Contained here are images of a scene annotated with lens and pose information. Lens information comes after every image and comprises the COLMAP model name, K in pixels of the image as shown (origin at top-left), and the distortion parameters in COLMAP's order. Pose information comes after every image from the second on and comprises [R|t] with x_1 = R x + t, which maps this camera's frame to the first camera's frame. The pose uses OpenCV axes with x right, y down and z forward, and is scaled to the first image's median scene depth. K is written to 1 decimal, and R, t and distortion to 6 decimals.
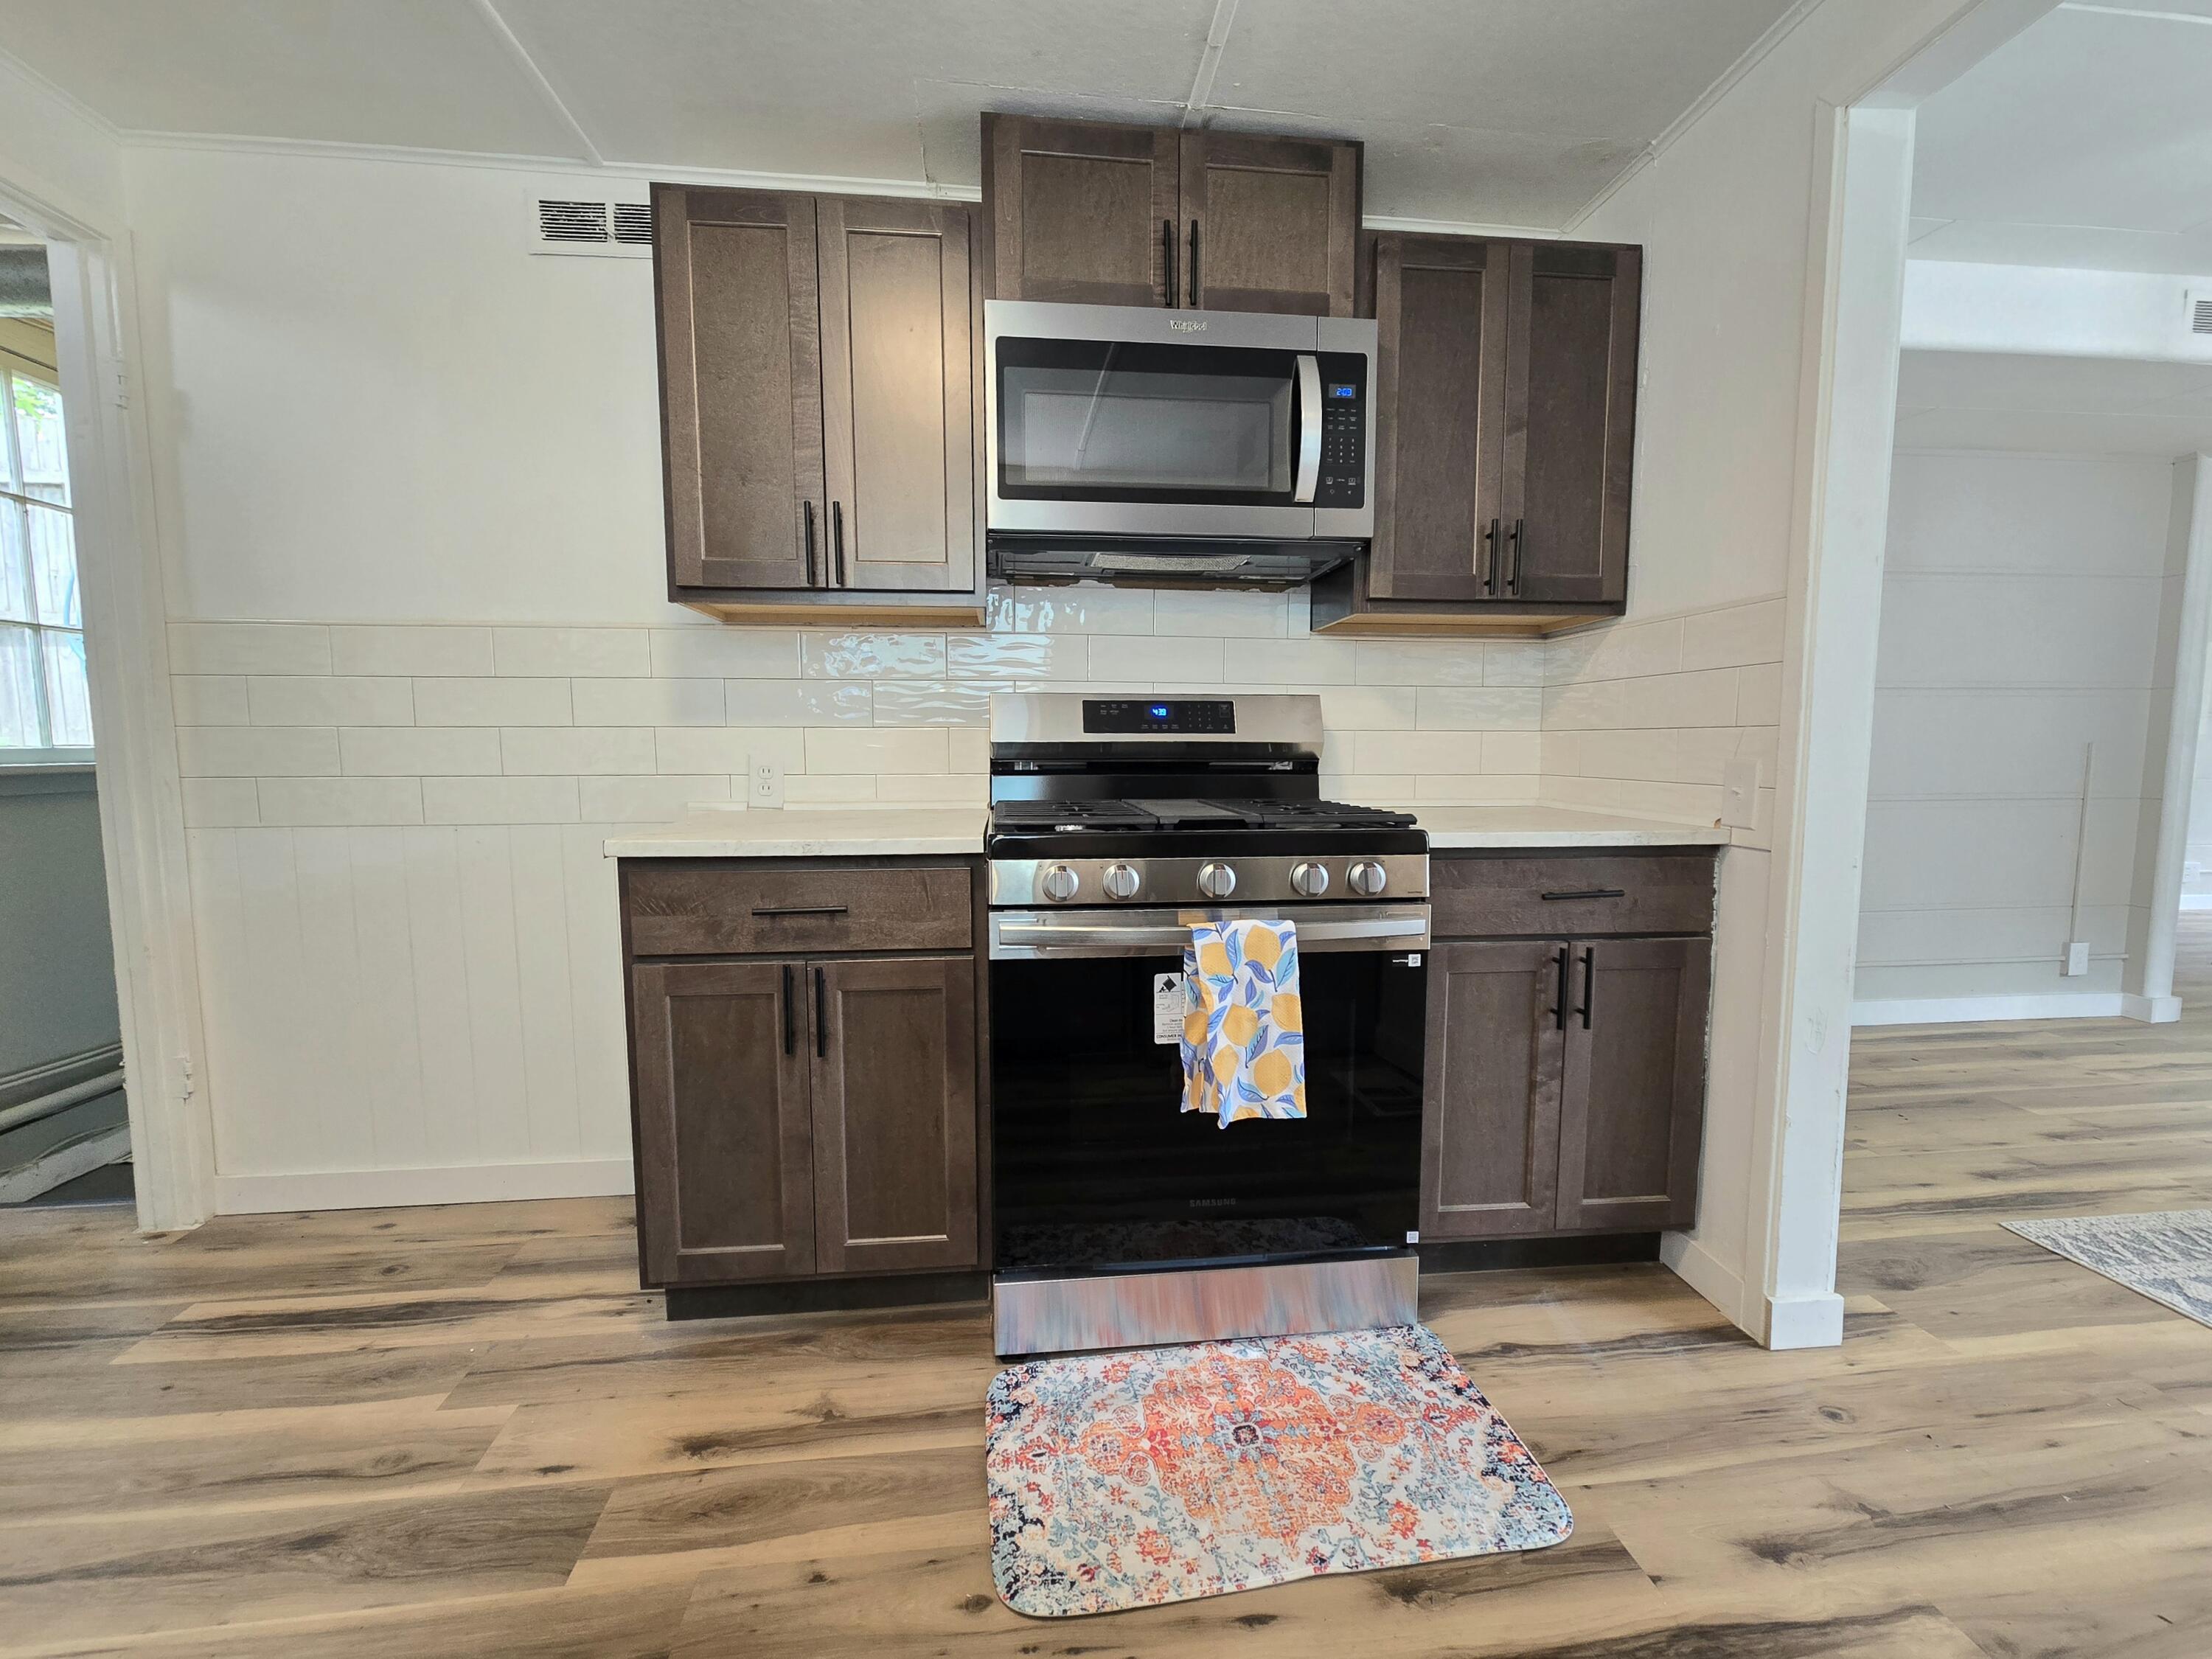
lens RADIAL K [[936.2, 0, 1099.3], [0, 936.2, 834.5], [0, 0, 1]] dist [0.003756, 0.000298]
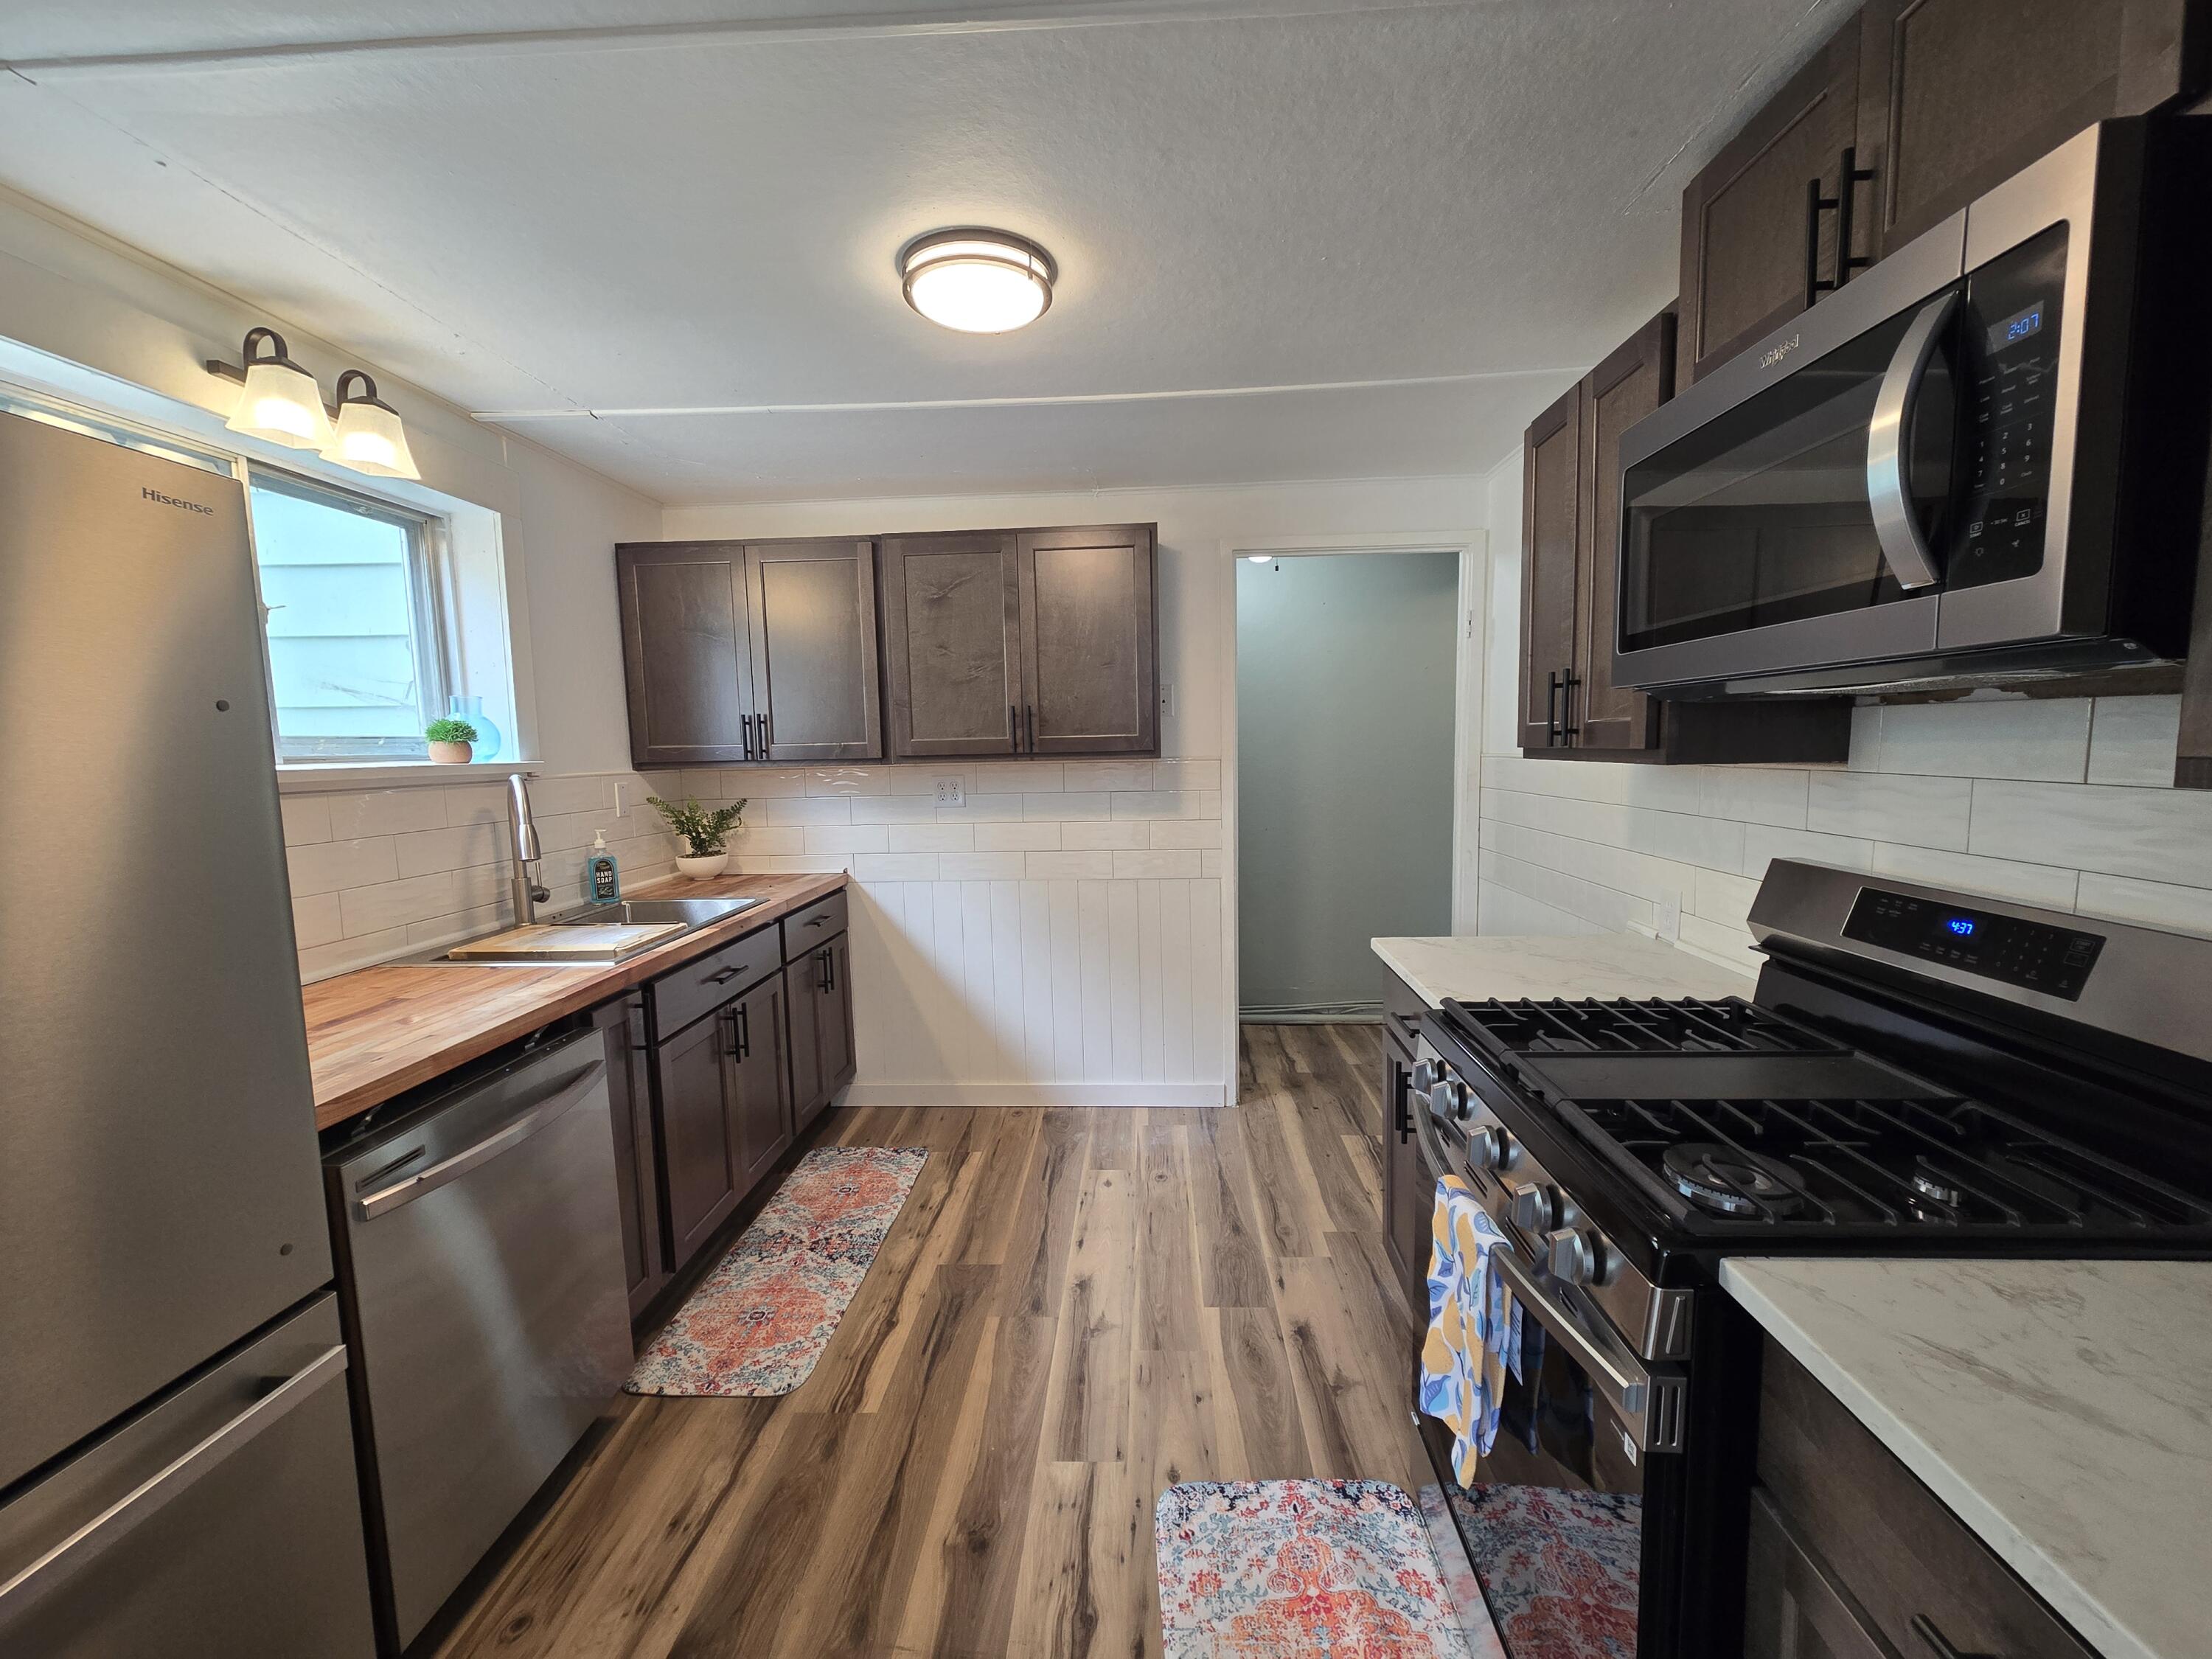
lens RADIAL K [[909.1, 0, 1120.6], [0, 909.1, 828.8], [0, 0, 1]] dist [0.002832, 0.000448]
pose [[-0.148883, 0.098781, -0.983909, 1.005407], [-0.072192, 0.991257, 0.110443, -0.316388], [0.986216, 0.087473, -0.140450, 0.829217]]
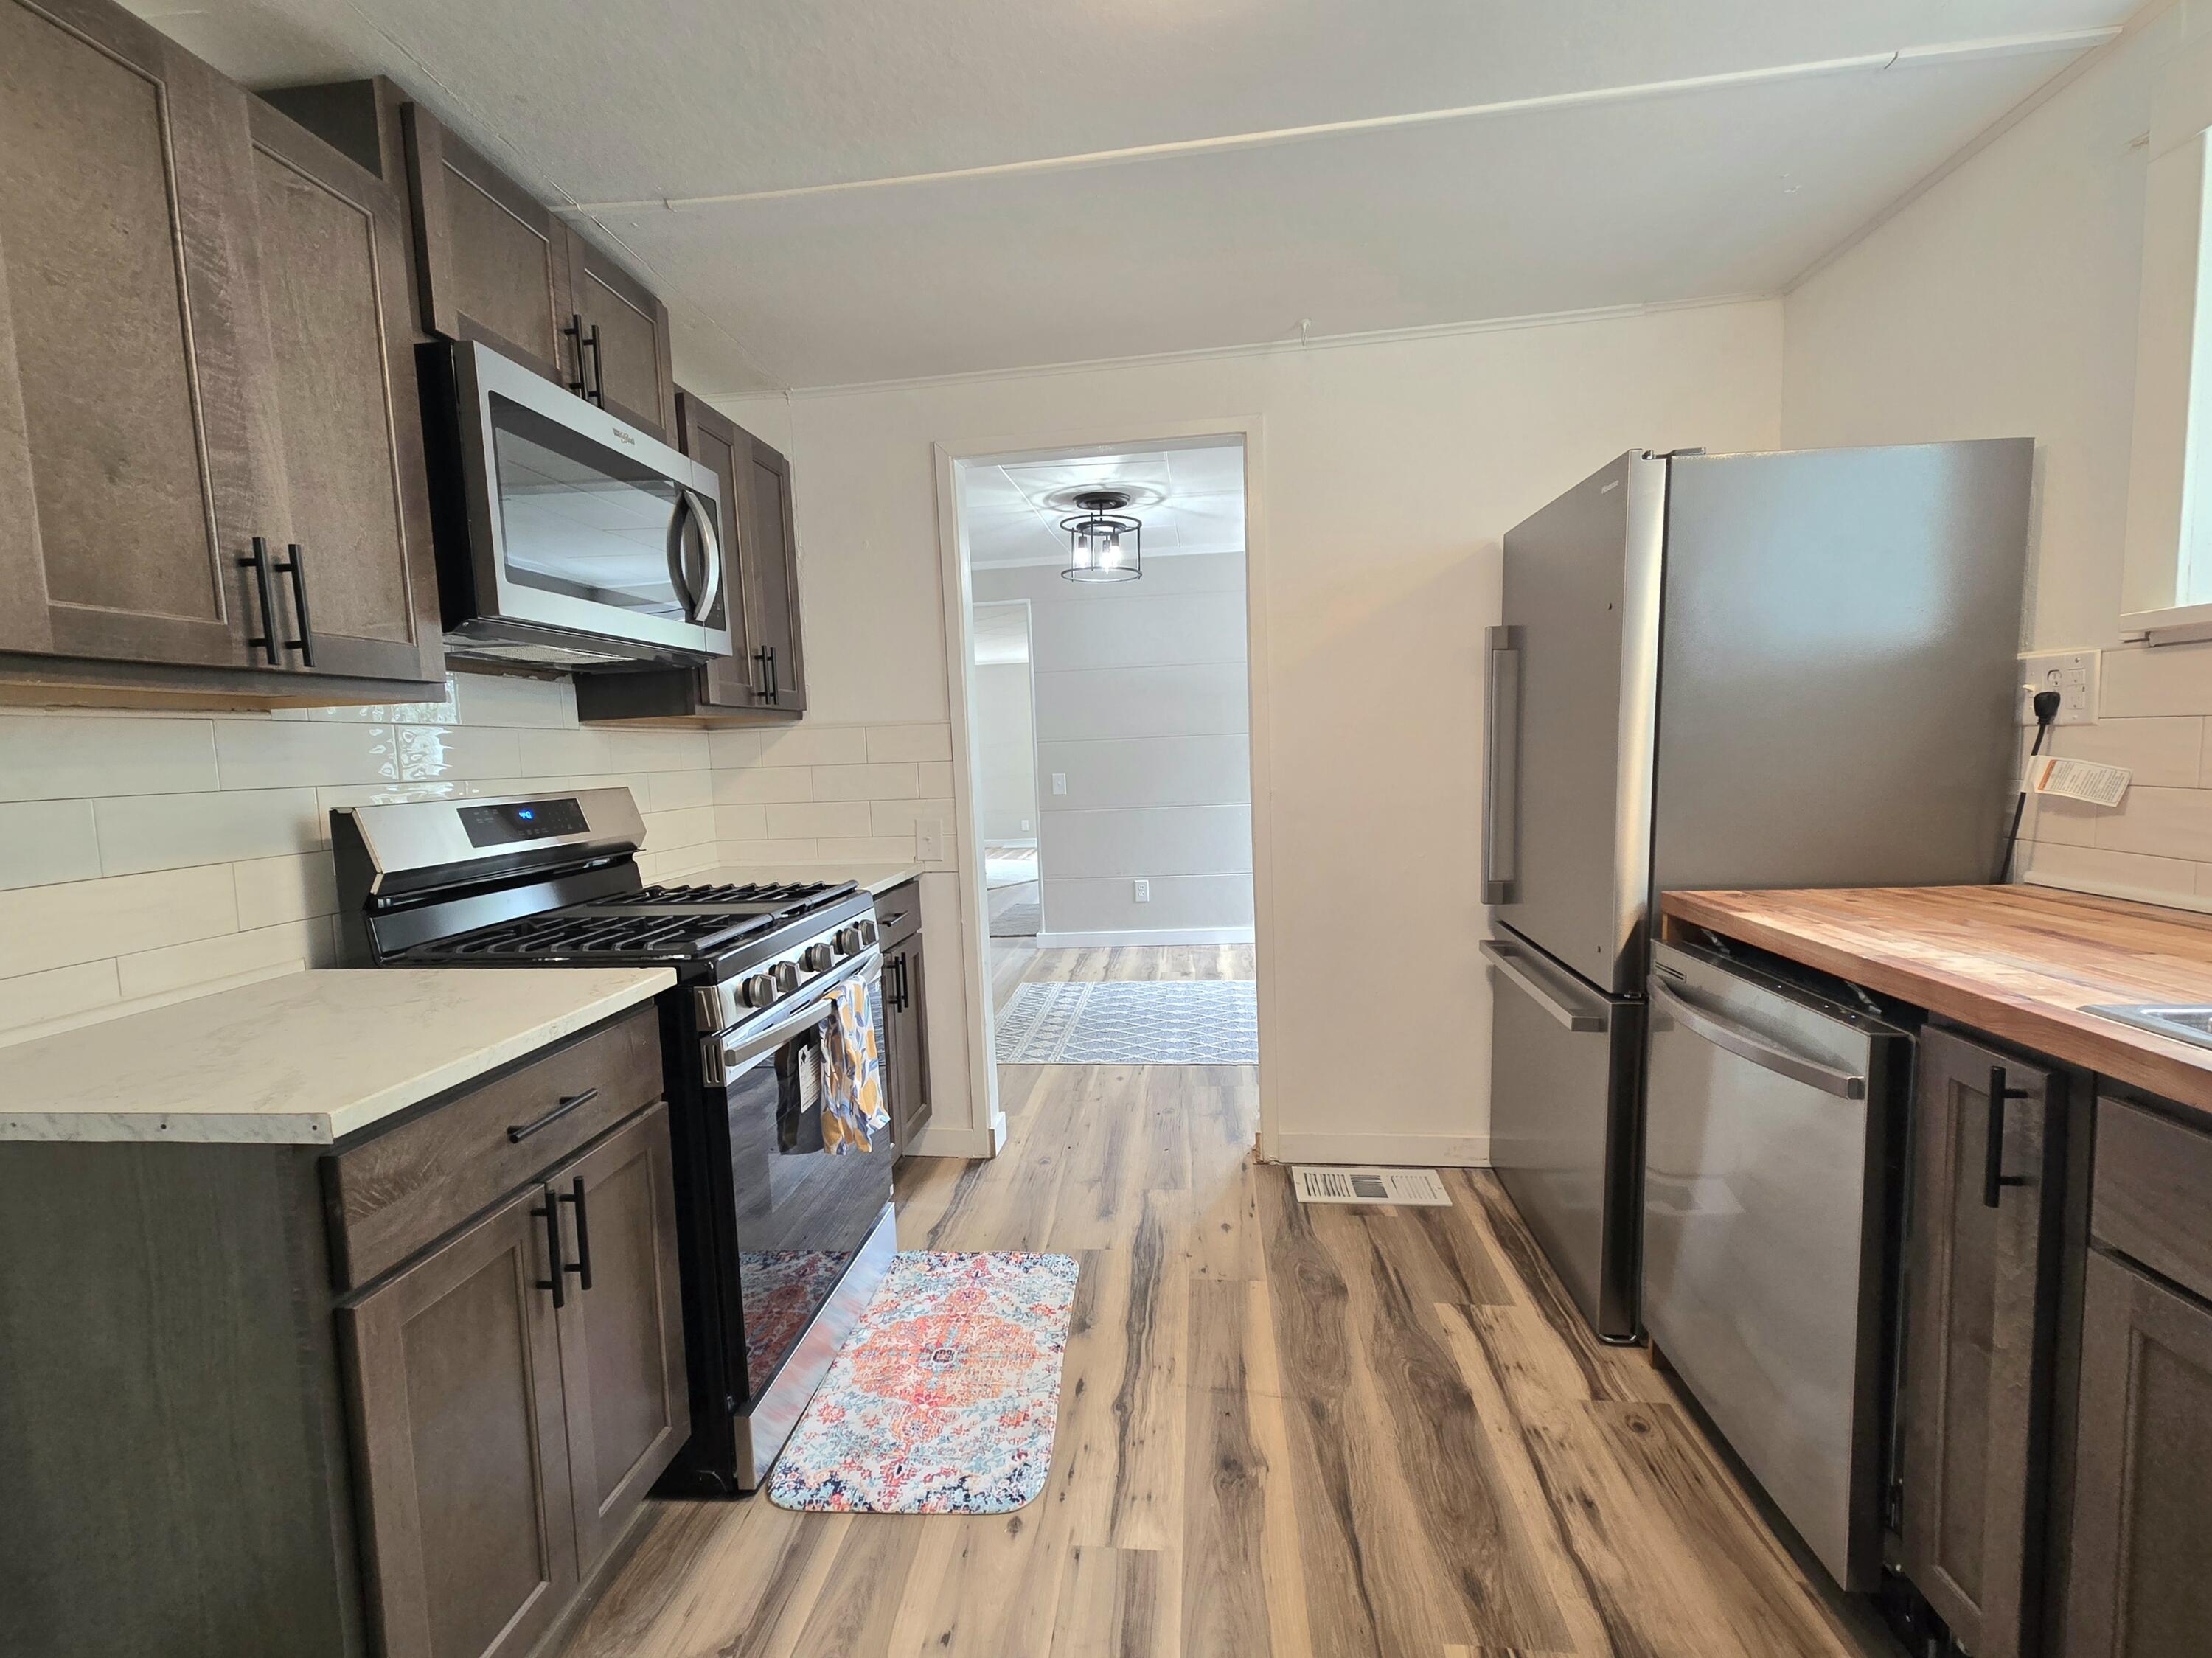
lens RADIAL K [[967.9, 0, 1101.9], [0, 967.9, 832.7], [0, 0, 1]] dist [0.001083, 0.000339]
pose [[0.217430, -0.093463, 0.971591, -1.050148], [0.127609, 0.989584, 0.066636, -0.155818], [-0.967698, 0.109495, 0.227091, 0.385269]]
